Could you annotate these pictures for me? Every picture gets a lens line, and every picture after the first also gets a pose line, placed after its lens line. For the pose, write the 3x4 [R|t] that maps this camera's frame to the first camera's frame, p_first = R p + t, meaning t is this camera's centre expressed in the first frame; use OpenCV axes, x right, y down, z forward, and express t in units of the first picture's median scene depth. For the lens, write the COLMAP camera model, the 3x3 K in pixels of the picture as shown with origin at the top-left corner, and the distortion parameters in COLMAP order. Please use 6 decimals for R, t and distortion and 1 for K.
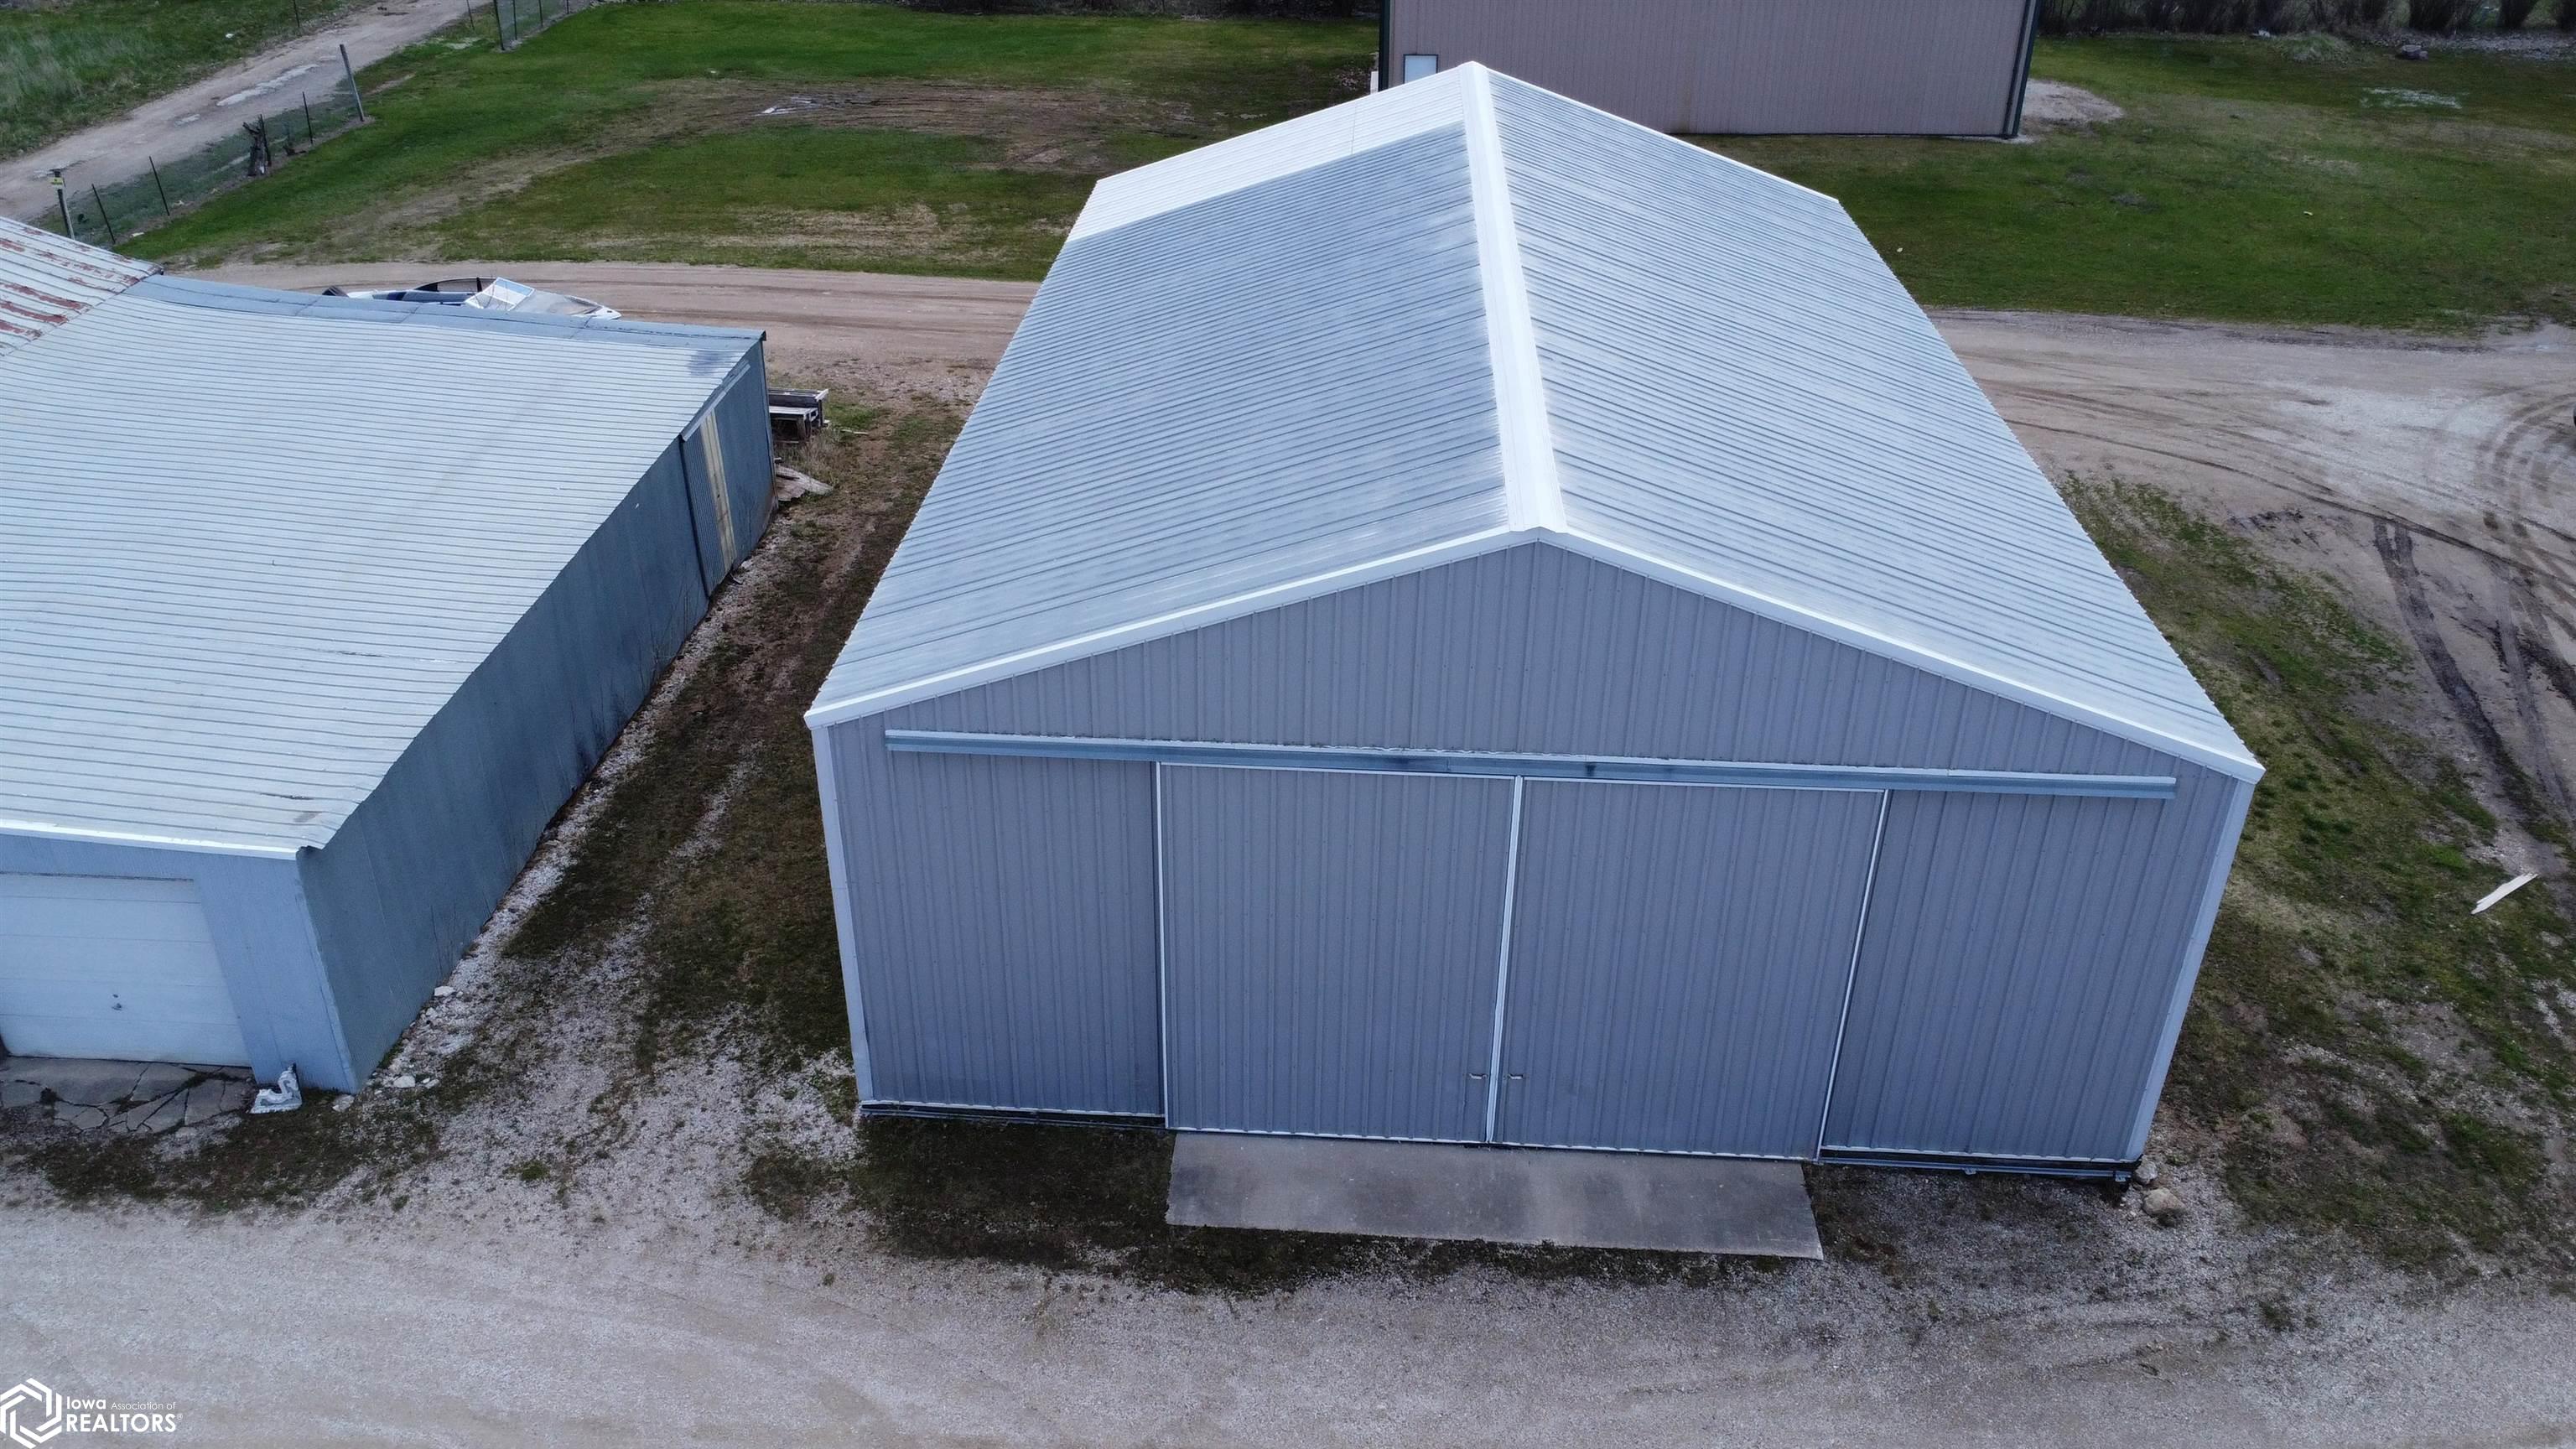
lens RADIAL K [[1931.2, 0, 1255.4], [0, 1931.2, 736.7], [0, 0, 1]] dist [0.007342, -0.004232]
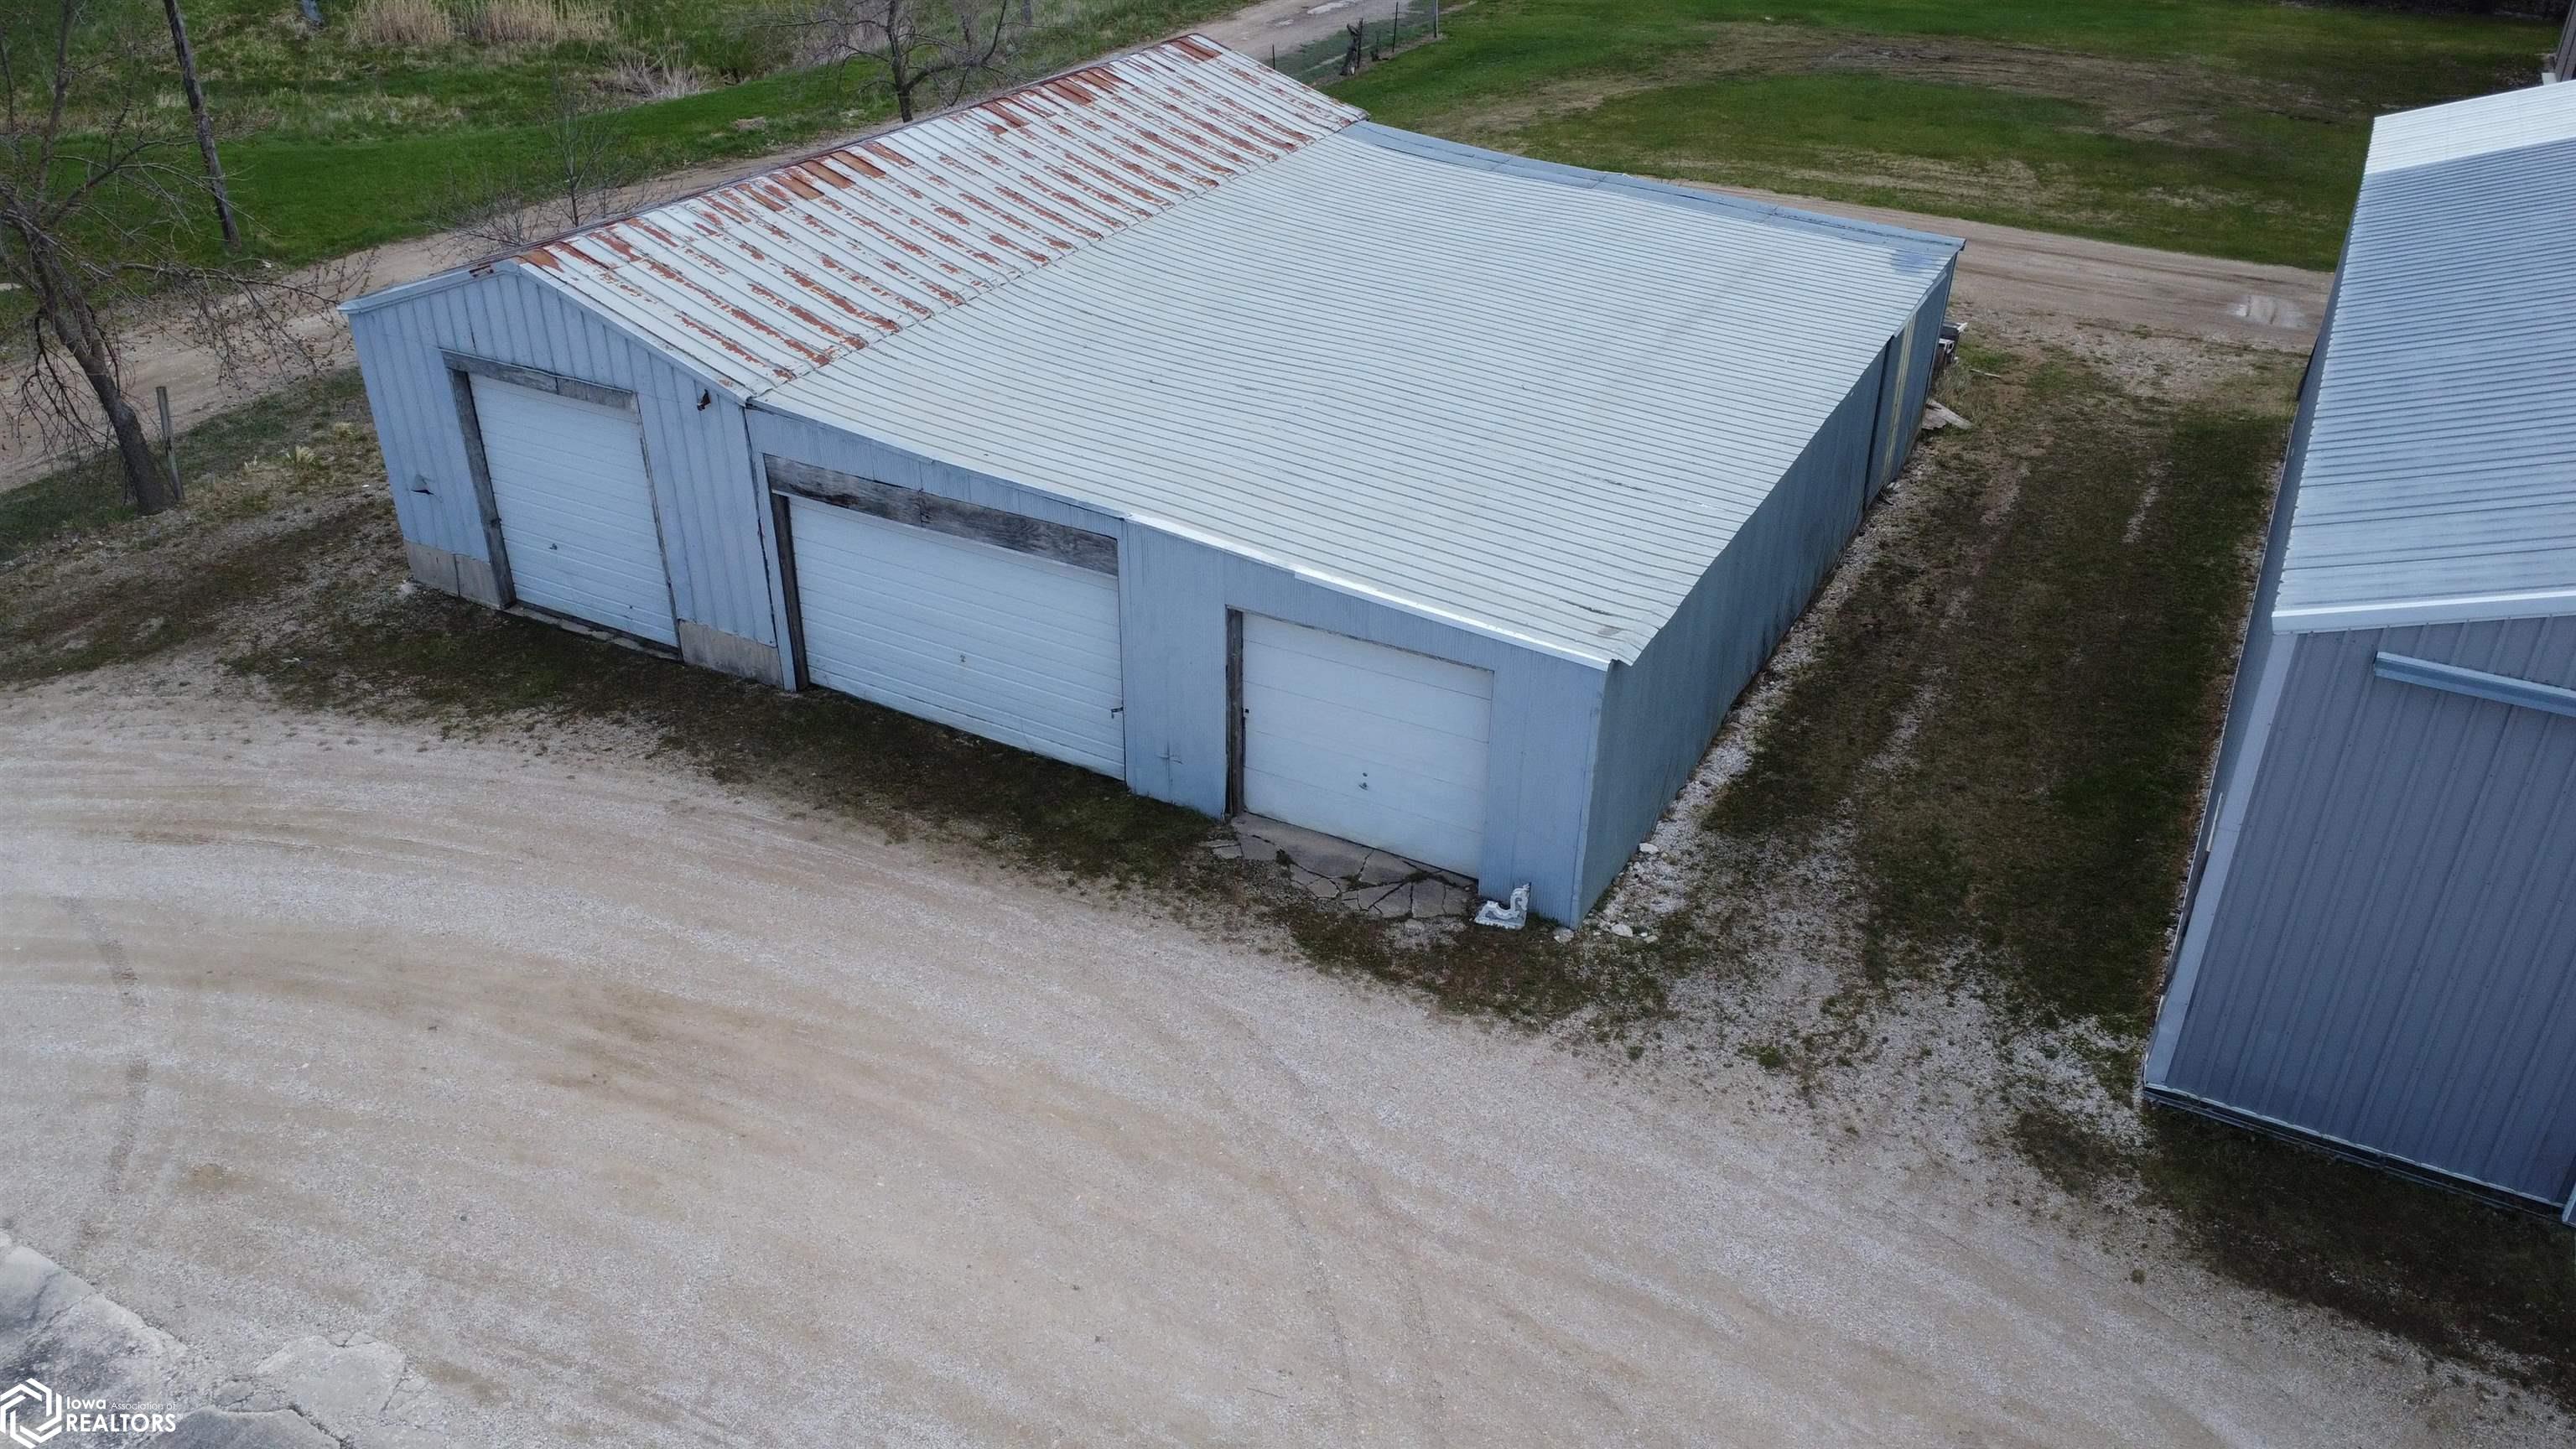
lens RADIAL K [[1931.2, 0, 1255.4], [0, 1931.2, 736.7], [0, 0, 1]] dist [0.007342, -0.004232]
pose [[0.906032, 0.206779, -0.369254, -0.252880], [-0.207372, 0.977502, 0.038566, 0.080440], [0.368921, 0.041631, 0.928528, 0.052195]]
